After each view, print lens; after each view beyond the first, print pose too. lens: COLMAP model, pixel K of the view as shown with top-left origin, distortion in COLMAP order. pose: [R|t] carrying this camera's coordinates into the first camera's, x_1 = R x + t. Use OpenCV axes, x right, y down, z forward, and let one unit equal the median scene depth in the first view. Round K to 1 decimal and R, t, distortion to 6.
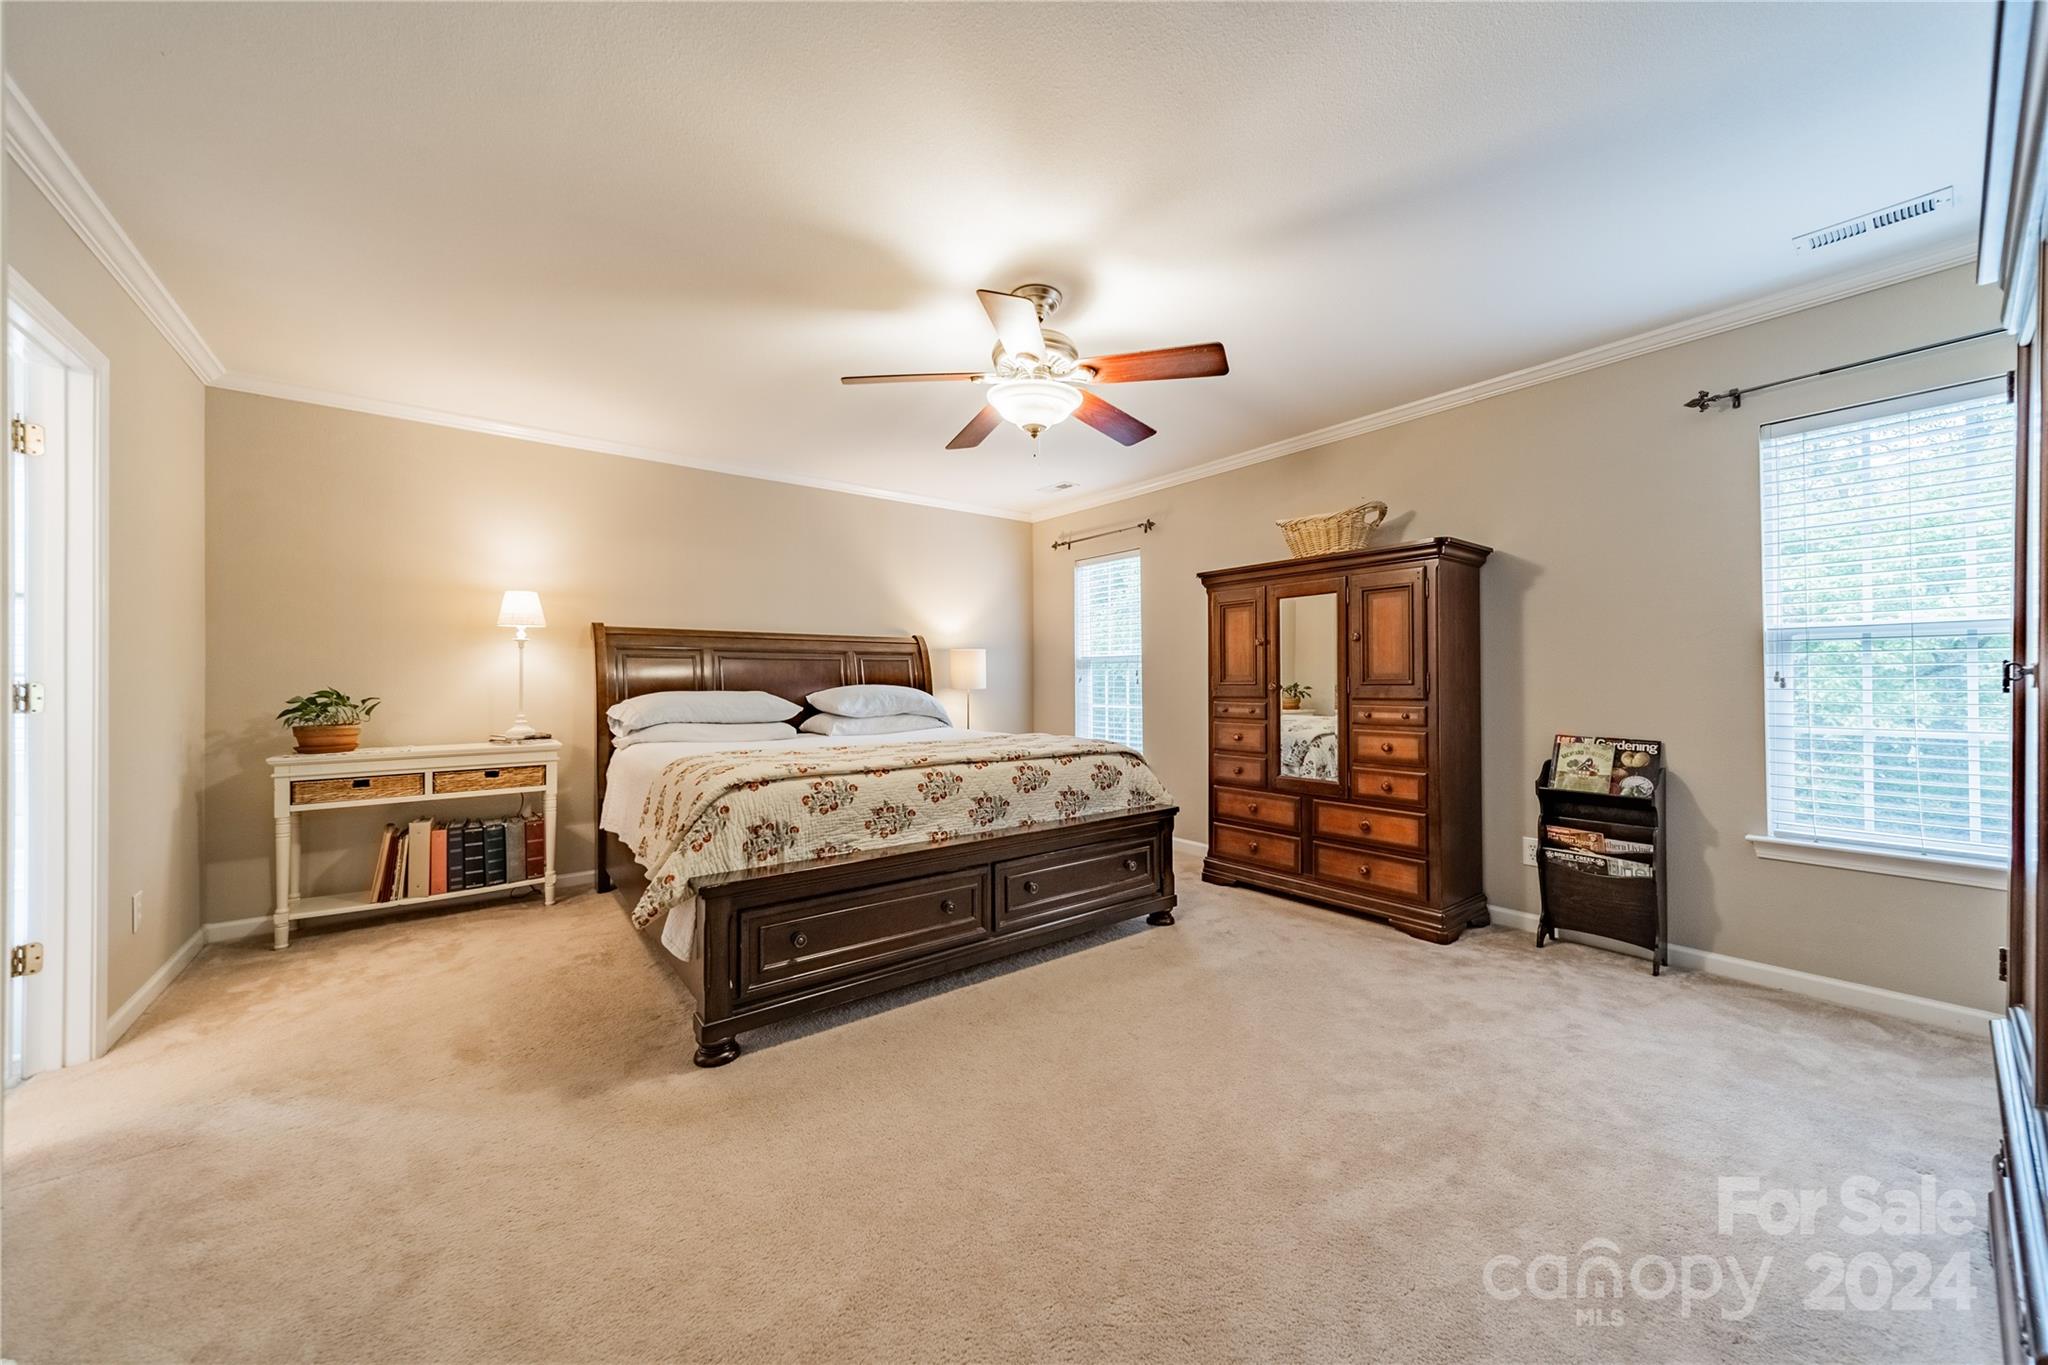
lens RADIAL K [[723.3, 0, 1027.3], [0, 723.3, 675.9], [0, 0, 1]] dist [0.000935, 0.000089]
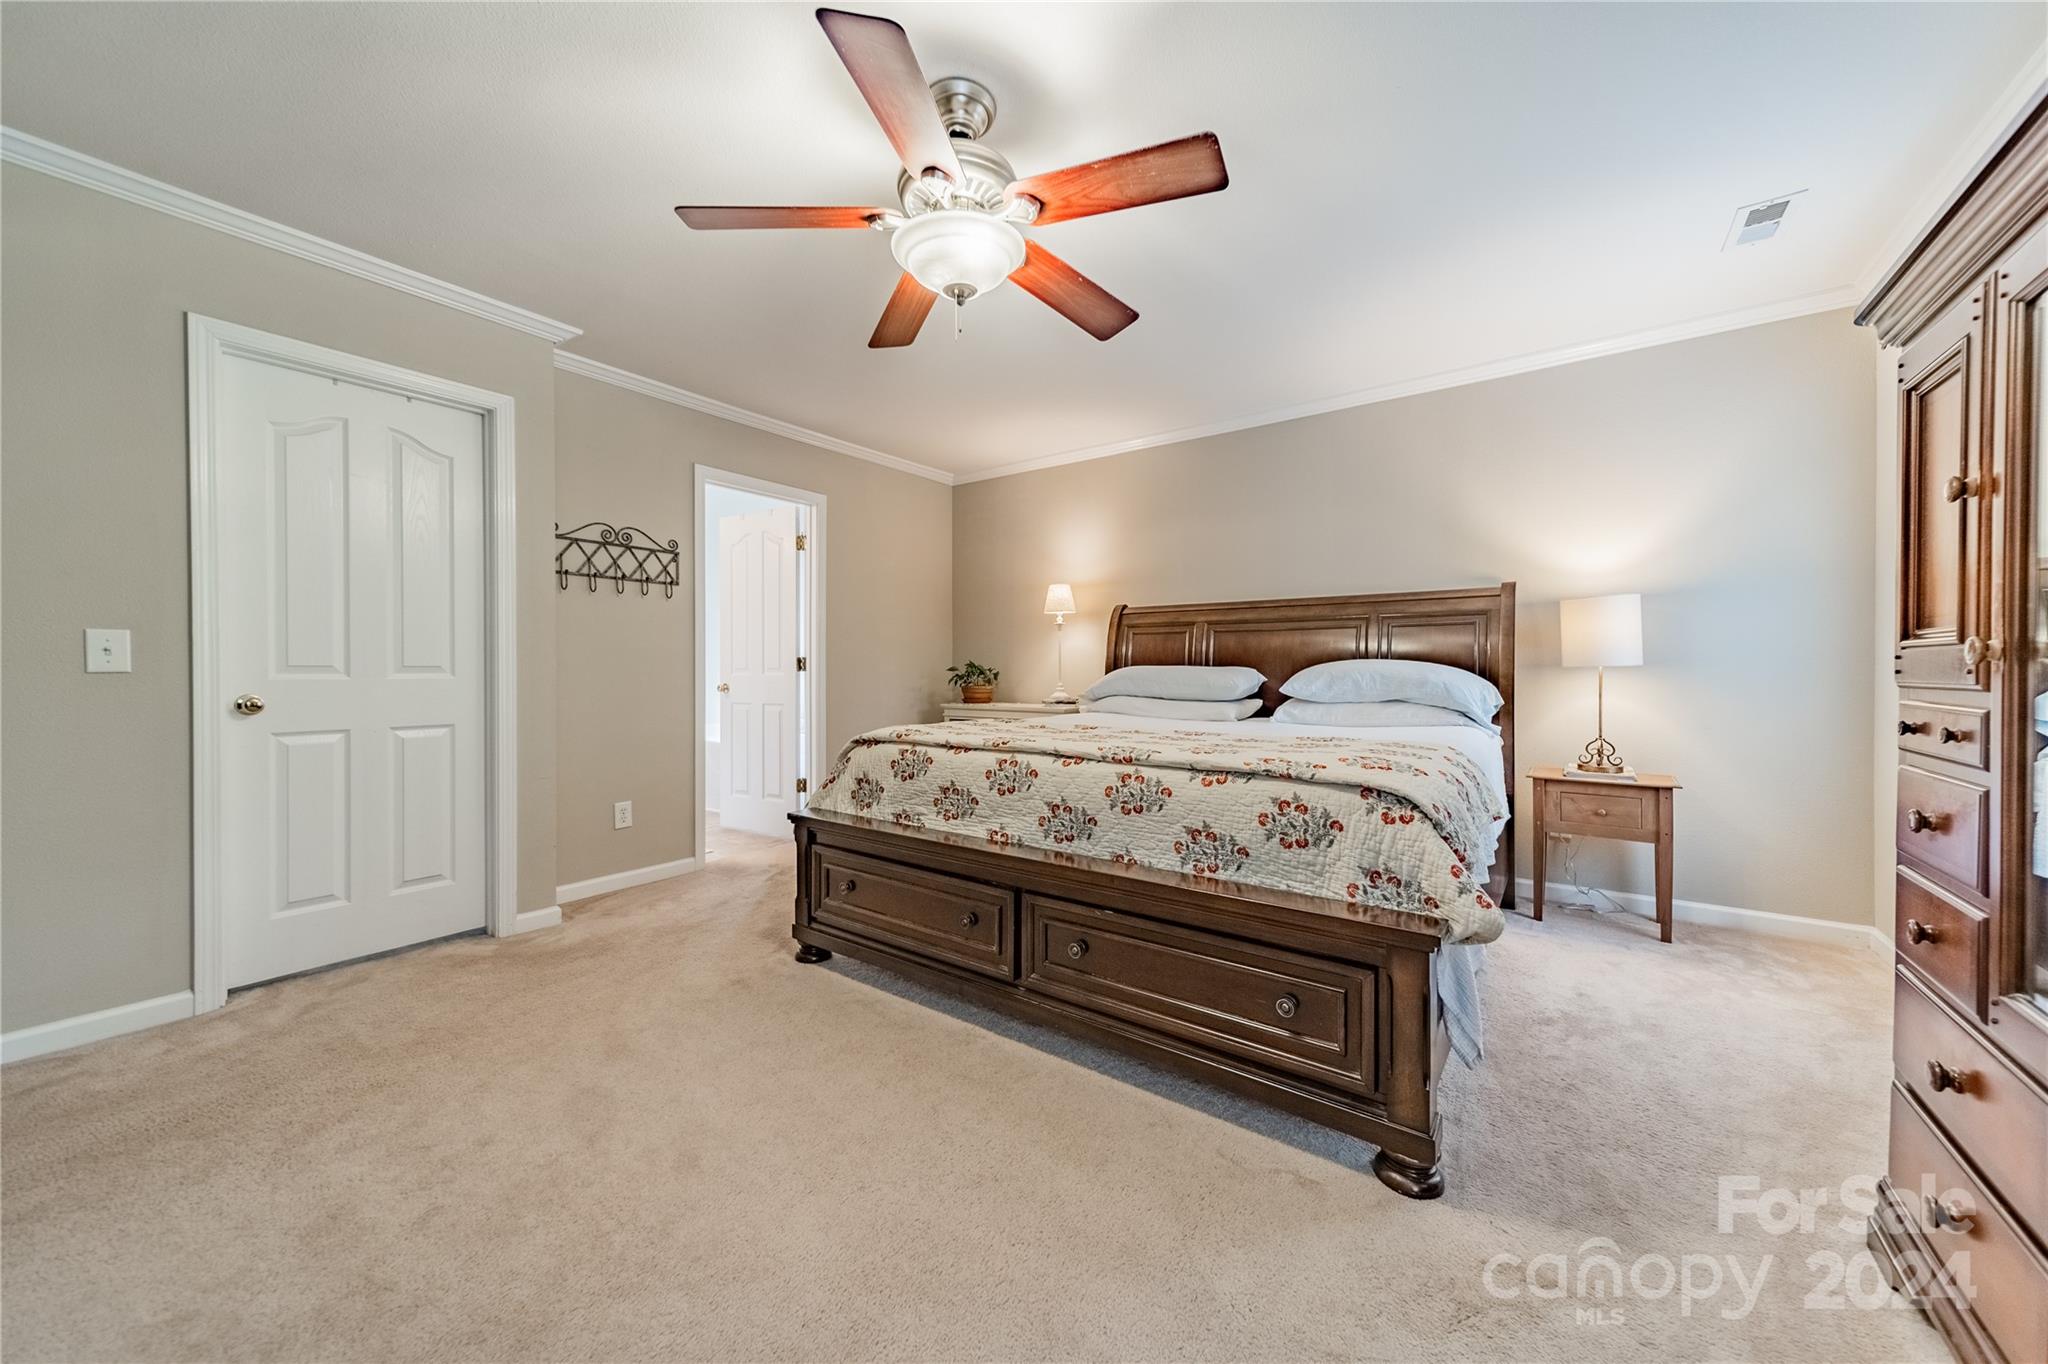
lens RADIAL K [[723.3, 0, 1027.3], [0, 723.3, 675.4], [0, 0, 1]] dist [0.000935, 0.000089]
pose [[0.276068, 0.013169, -0.961048, 0.634936], [0.007364, 0.999848, 0.015817, 0.024145], [0.961110, -0.011444, 0.275929, 0.762603]]
